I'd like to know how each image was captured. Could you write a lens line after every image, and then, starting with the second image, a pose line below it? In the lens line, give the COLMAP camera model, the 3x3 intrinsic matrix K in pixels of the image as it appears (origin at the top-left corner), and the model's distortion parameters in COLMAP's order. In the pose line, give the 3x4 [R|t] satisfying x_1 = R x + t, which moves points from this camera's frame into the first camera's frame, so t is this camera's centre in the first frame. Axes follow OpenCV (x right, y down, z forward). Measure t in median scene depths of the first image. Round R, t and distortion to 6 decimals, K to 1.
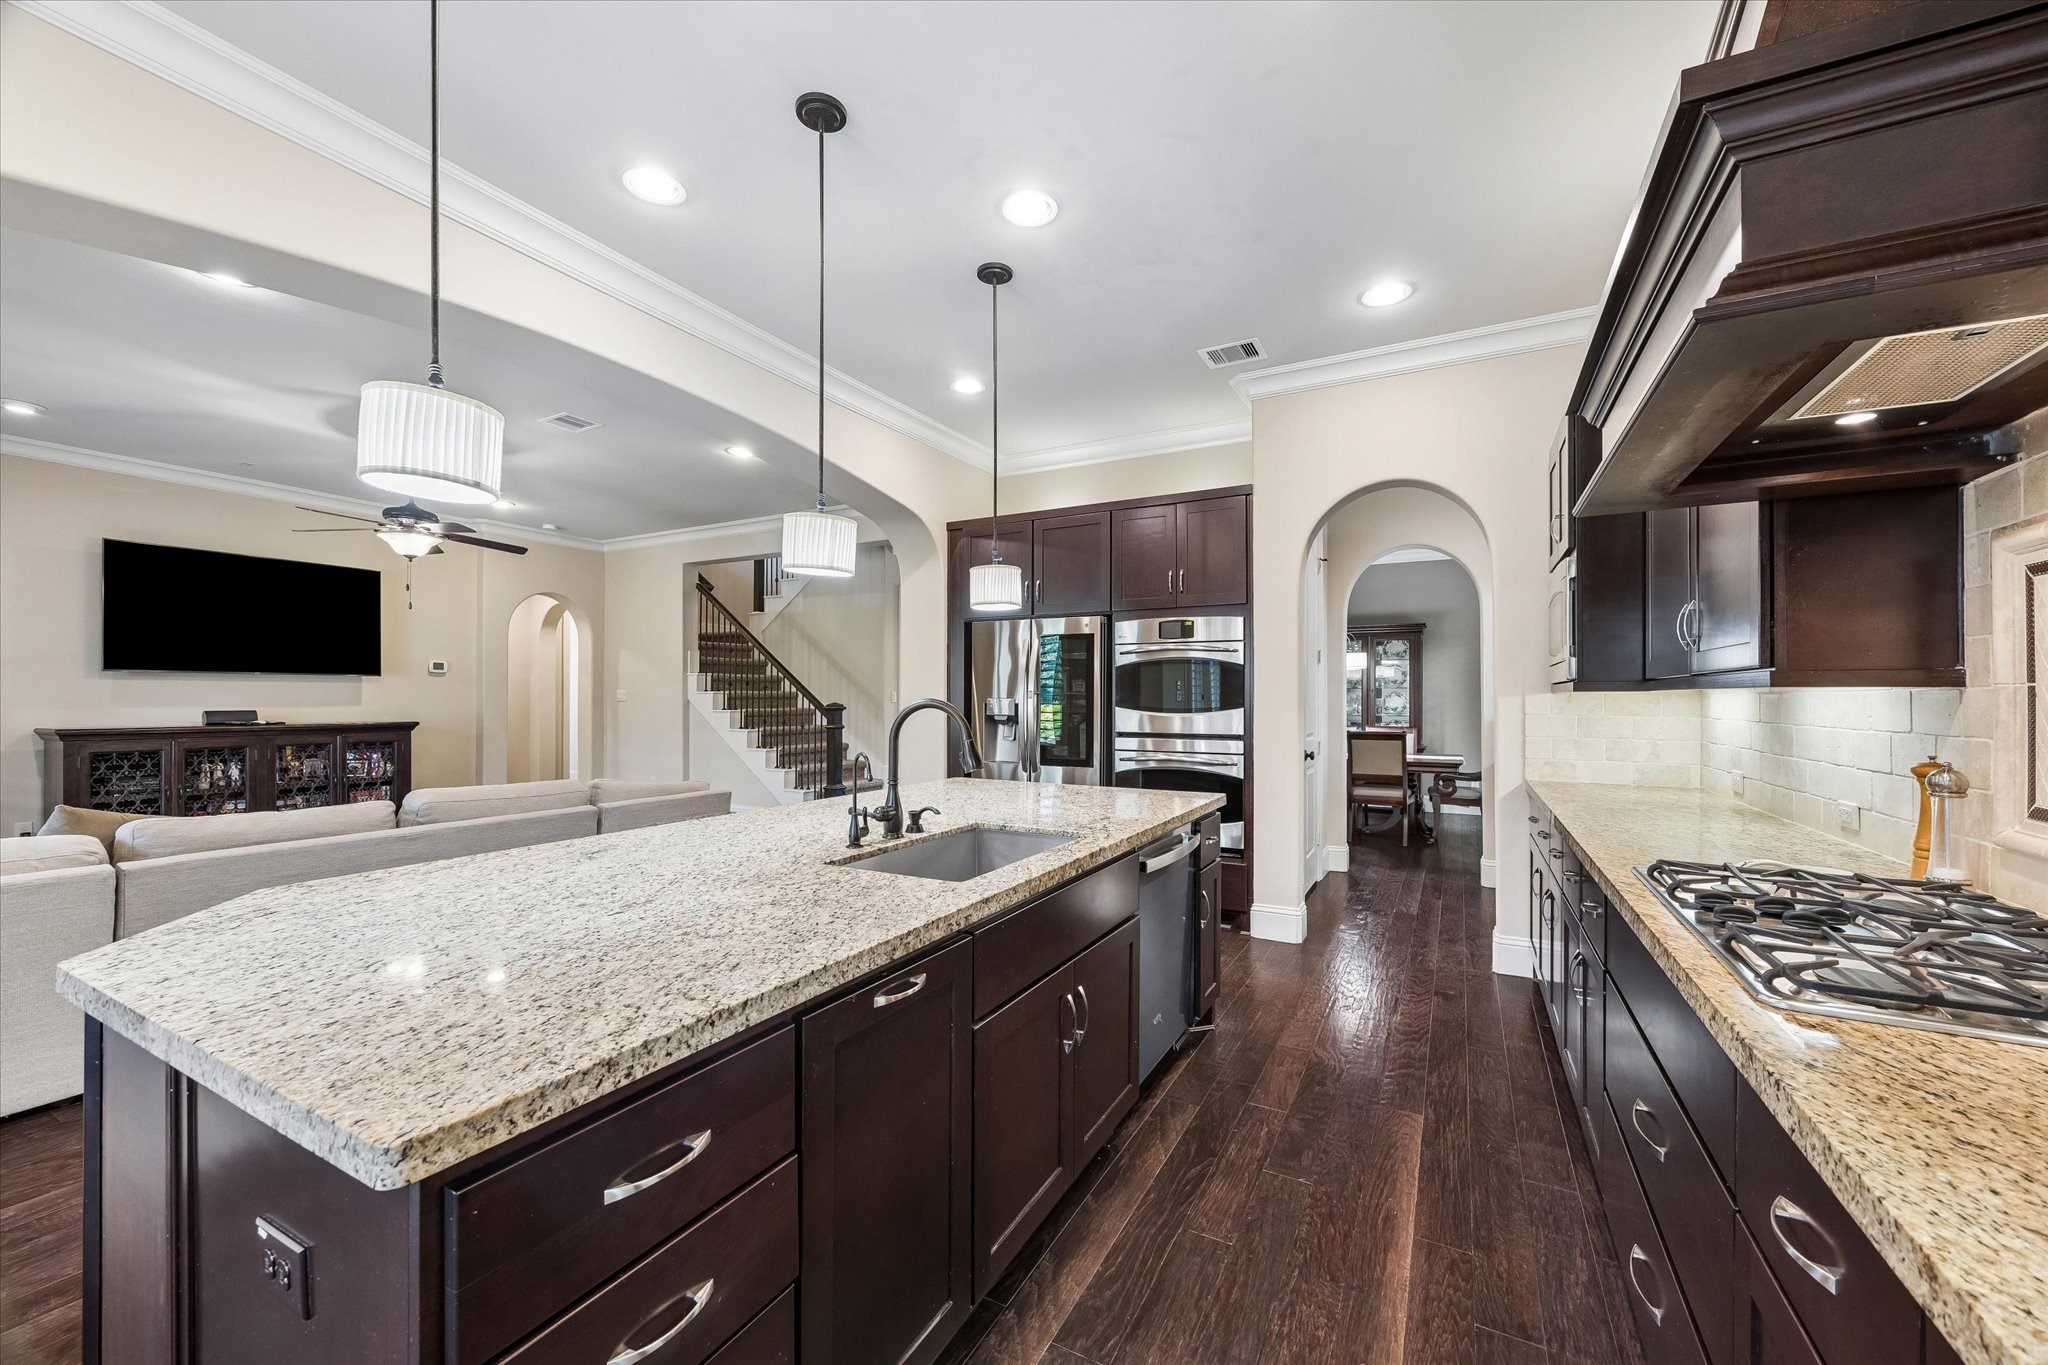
lens RADIAL K [[792.9, 0, 1024.2], [0, 792.9, 687.1], [0, 0, 1]] dist [0.002047, 0.000989]
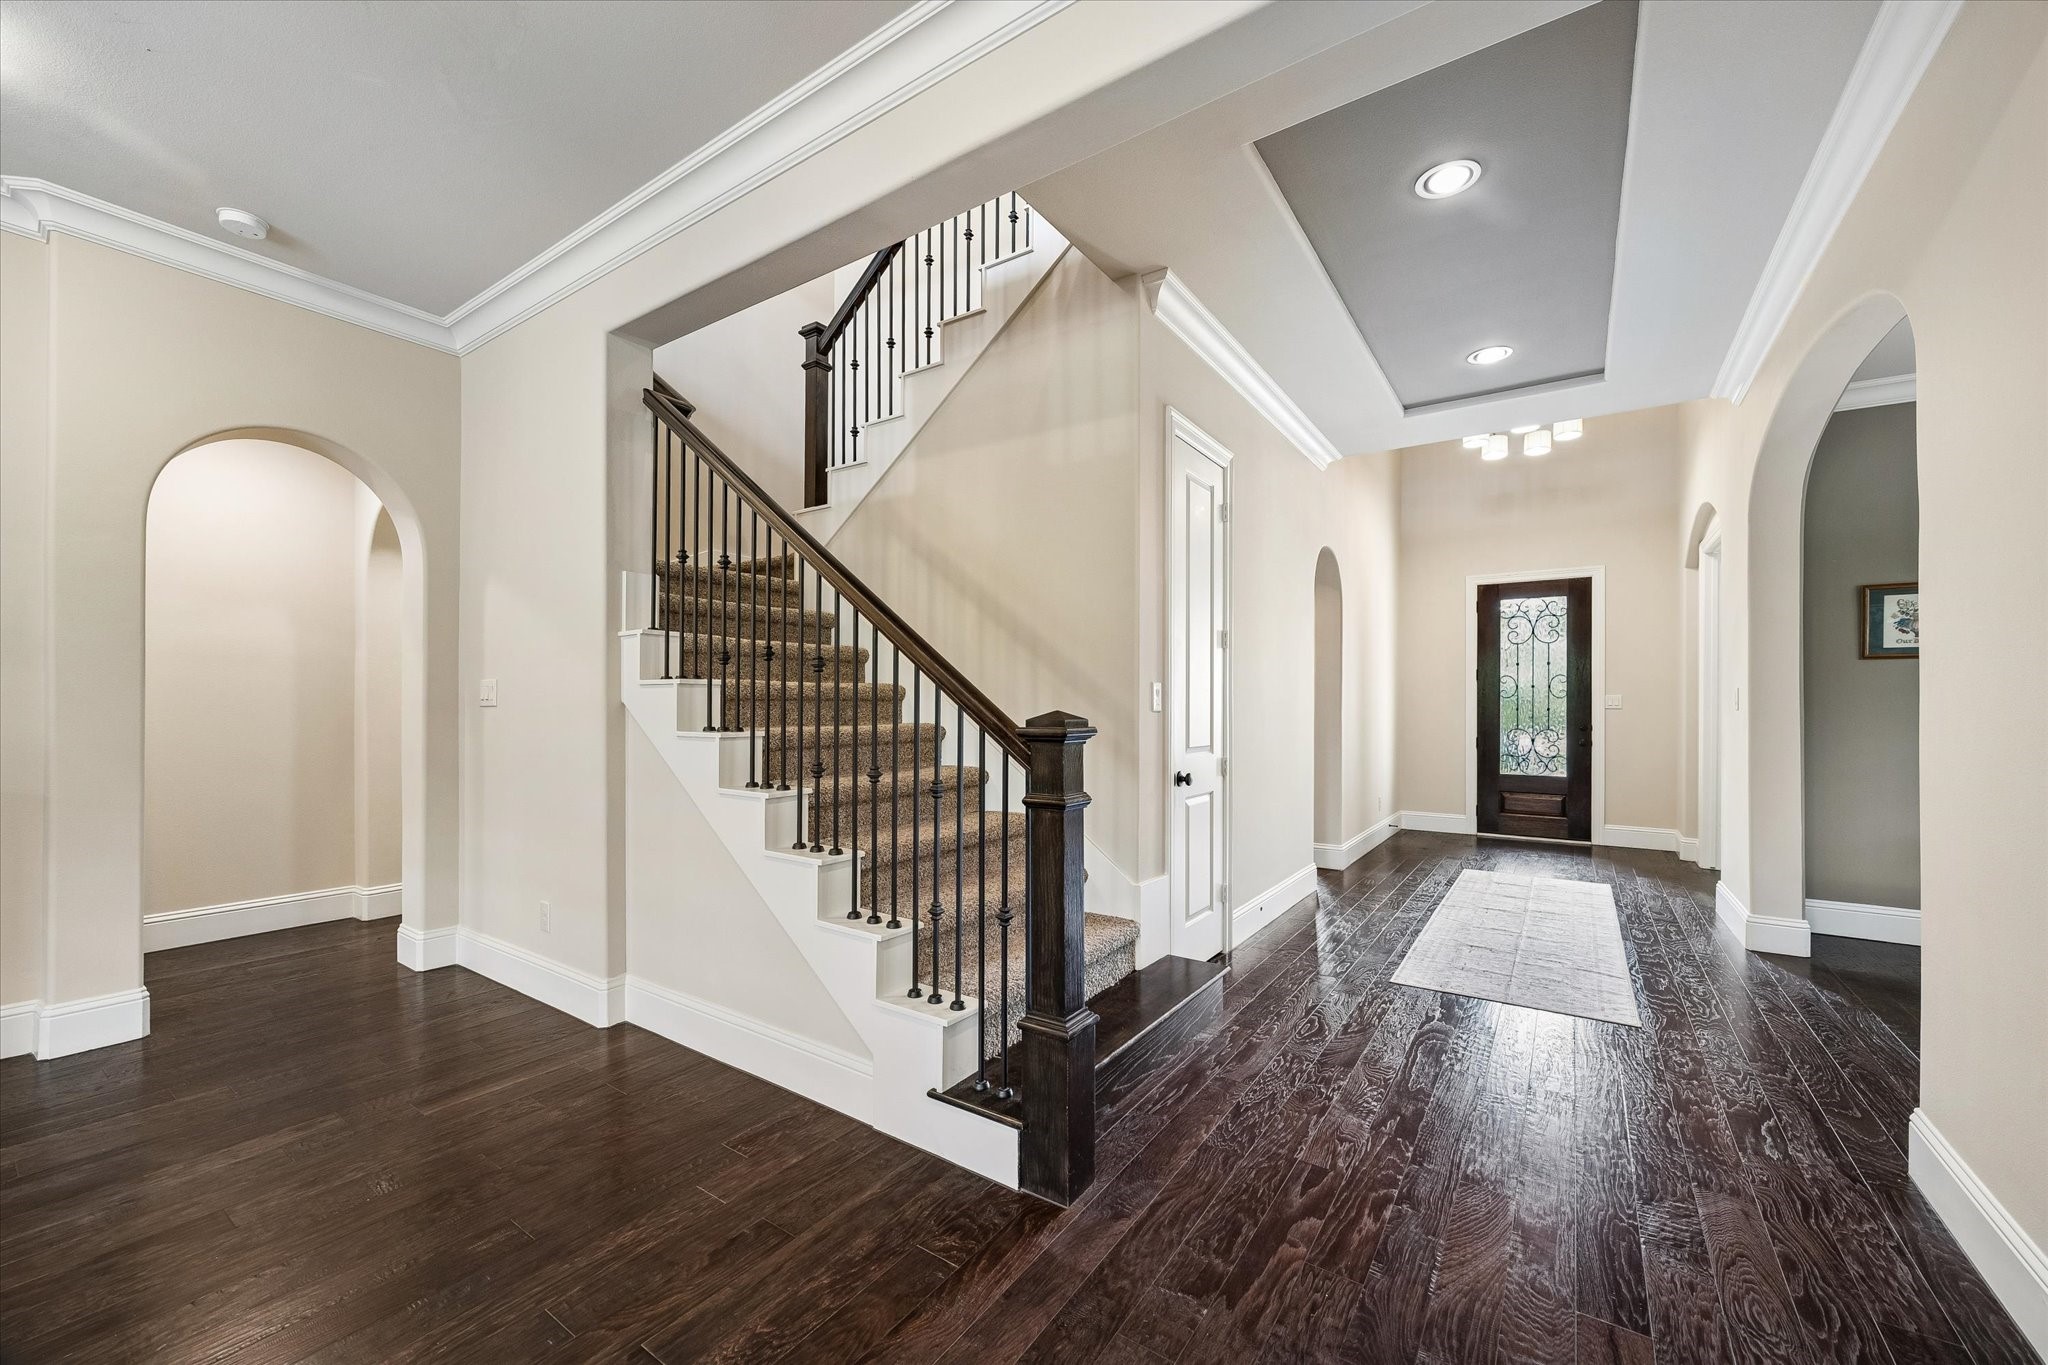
lens RADIAL K [[792.9, 0, 1023.3], [0, 792.9, 696.3], [0, 0, 1]] dist [0.002047, 0.000989]
pose [[0.995071, 0.000129, -0.099166, -0.200276], [-0.000239, 0.999999, -0.001095, 0.013225], [0.099166, 0.001113, 0.995070, 0.651940]]
